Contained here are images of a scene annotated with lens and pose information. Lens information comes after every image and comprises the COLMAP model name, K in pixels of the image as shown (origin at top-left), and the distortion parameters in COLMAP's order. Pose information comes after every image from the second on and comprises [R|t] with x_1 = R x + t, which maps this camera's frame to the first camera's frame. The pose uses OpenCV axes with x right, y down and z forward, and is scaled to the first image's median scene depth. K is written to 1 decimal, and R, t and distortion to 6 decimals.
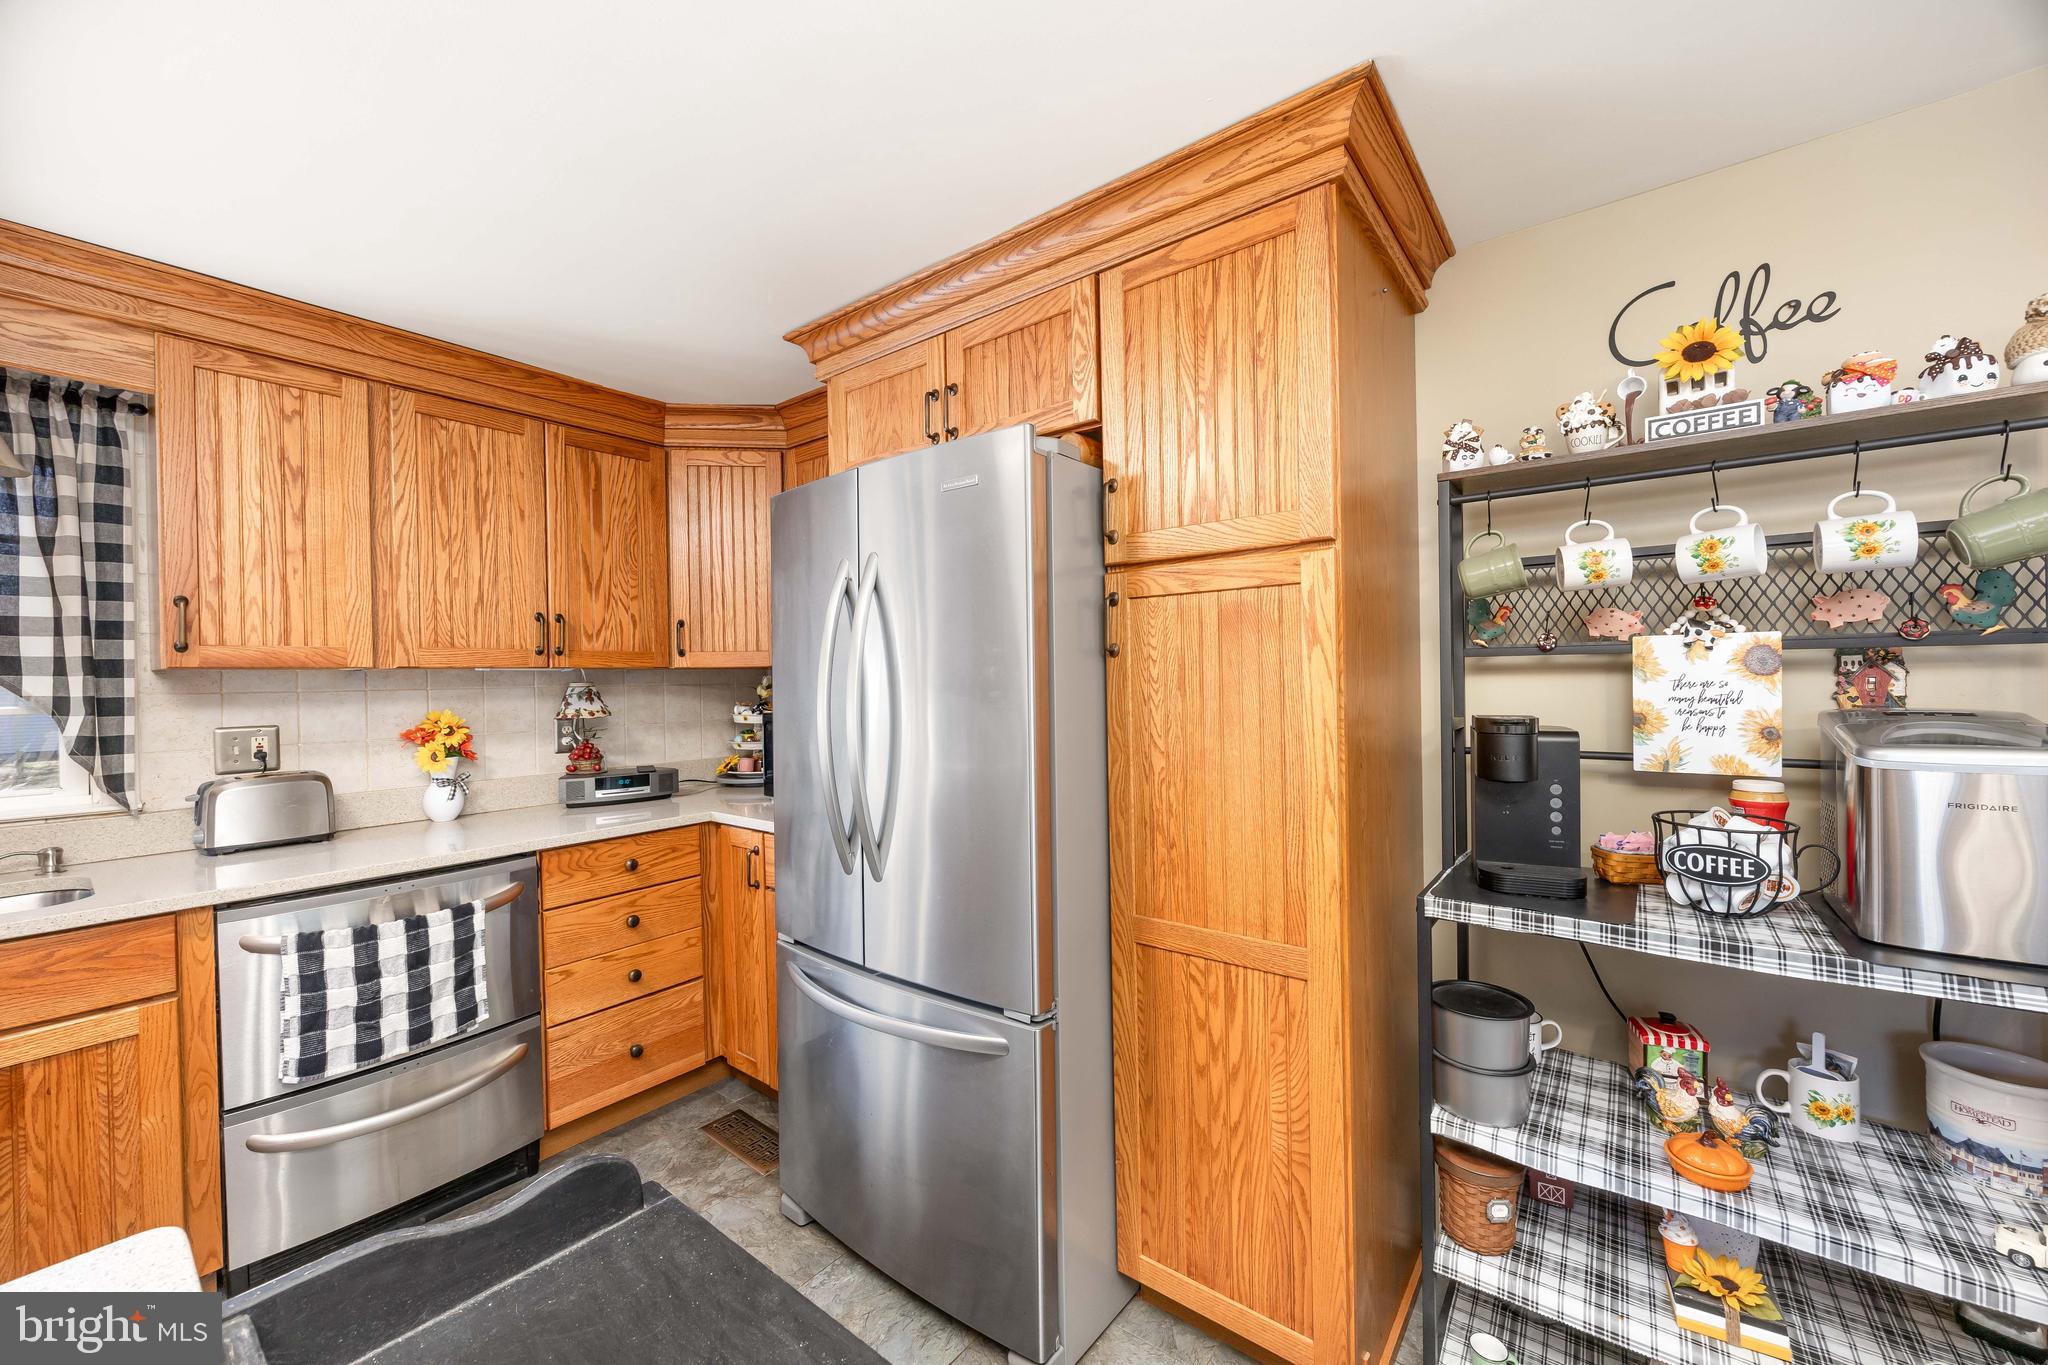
lens RADIAL K [[778.9, 0, 1019.0], [0, 778.9, 684.7], [0, 0, 1]] dist [-0.001688, -0.000157]
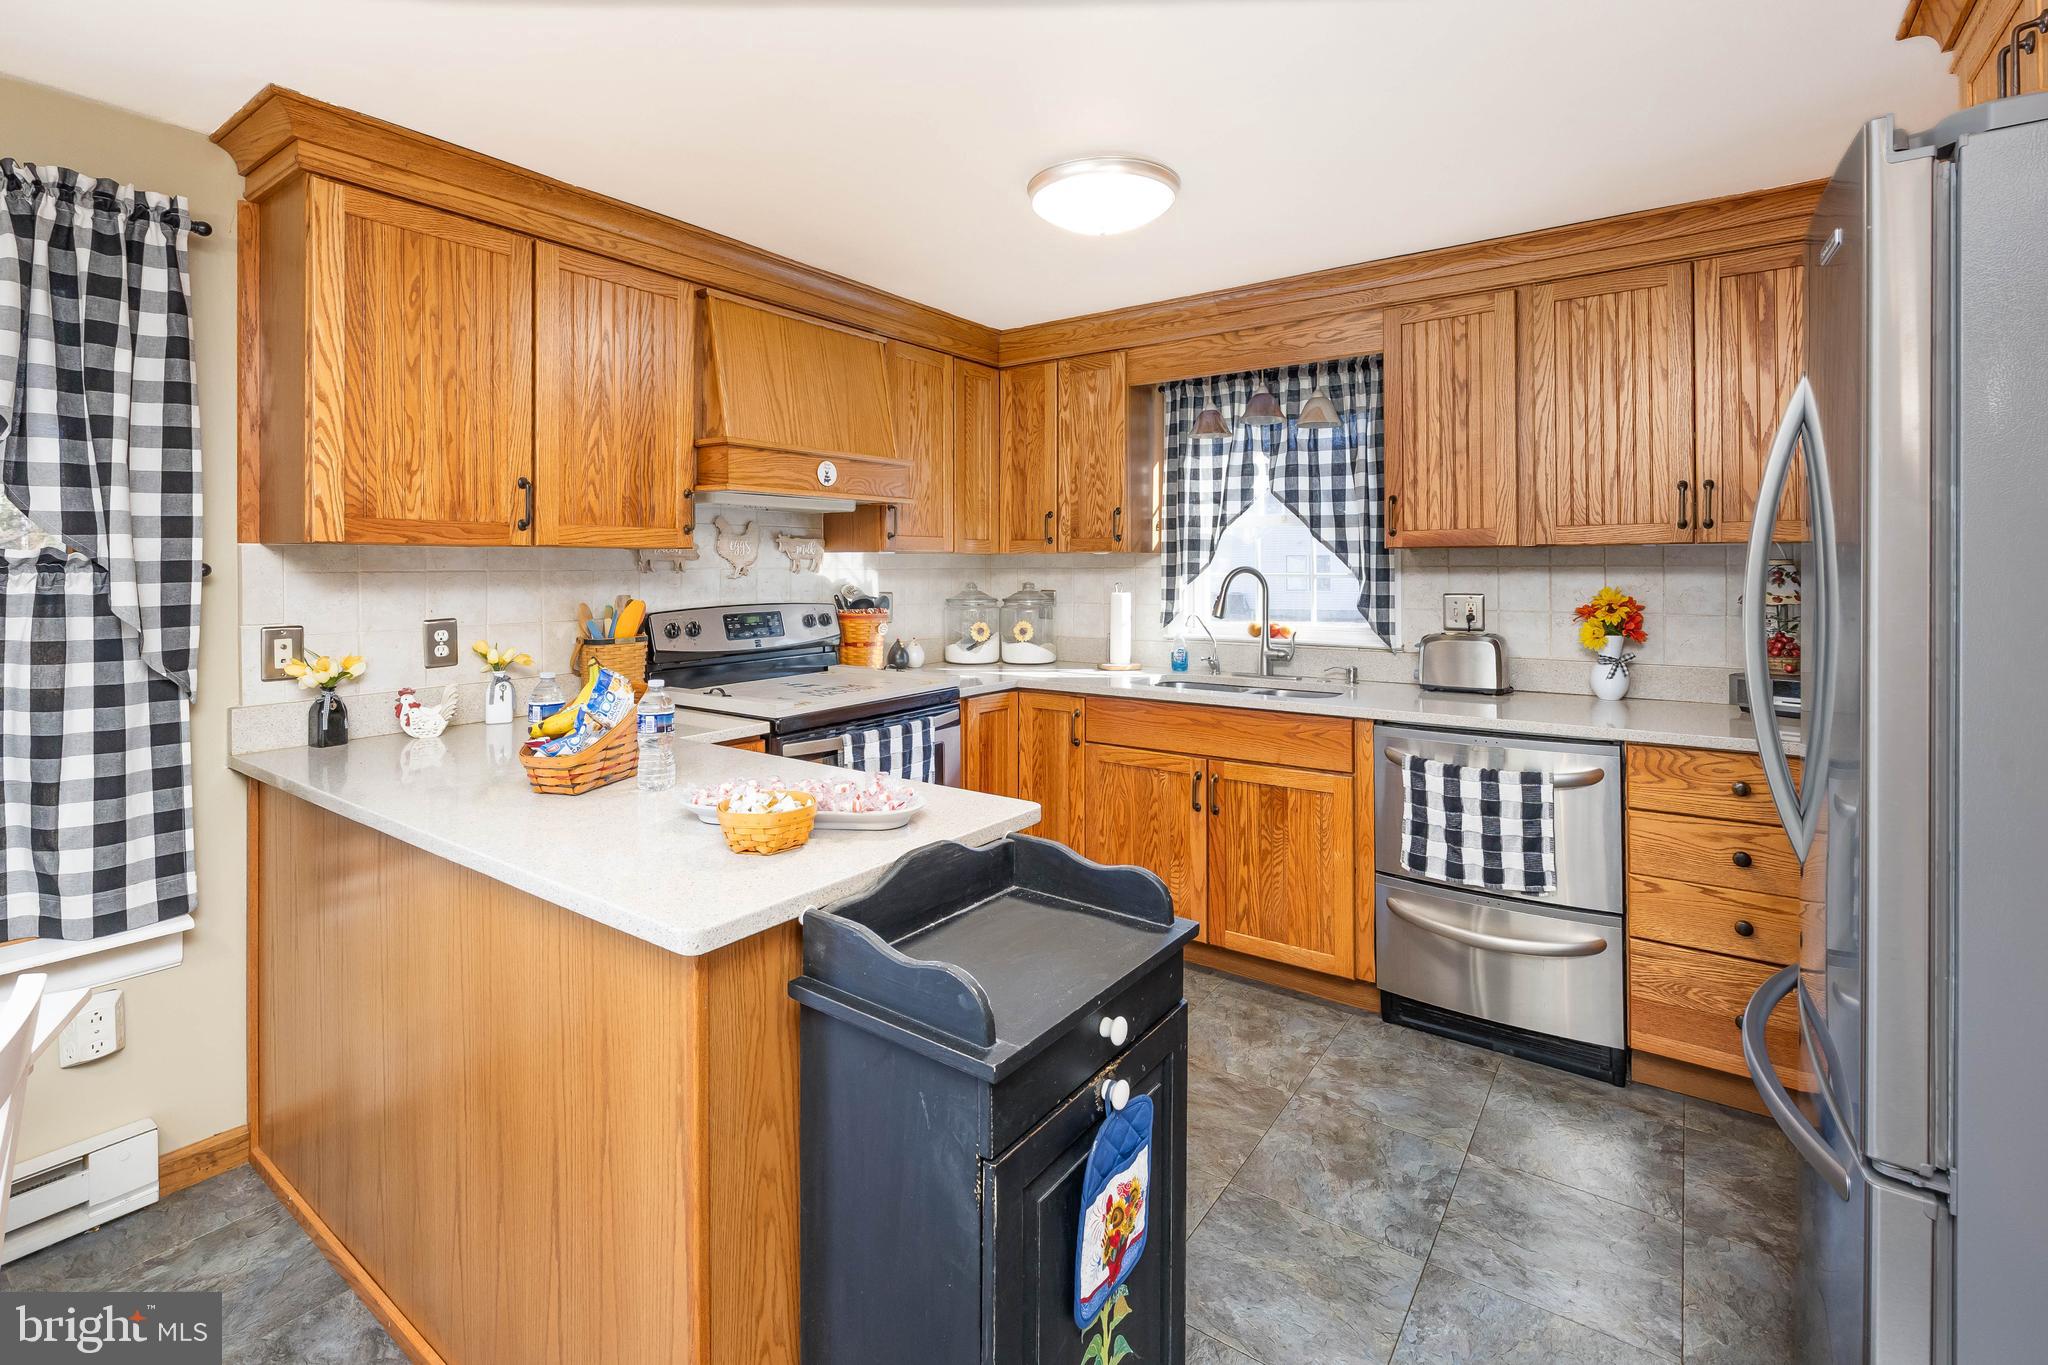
lens RADIAL K [[928.8, 0, 1018.8], [0, 928.8, 565.5], [0, 0, 1]] dist [-0.003316, -0.000391]
pose [[0.039836, 0.015223, -0.999090, 0.515514], [-0.004290, 0.999877, 0.015064, -0.011794], [0.999197, 0.003686, 0.039896, 0.264315]]
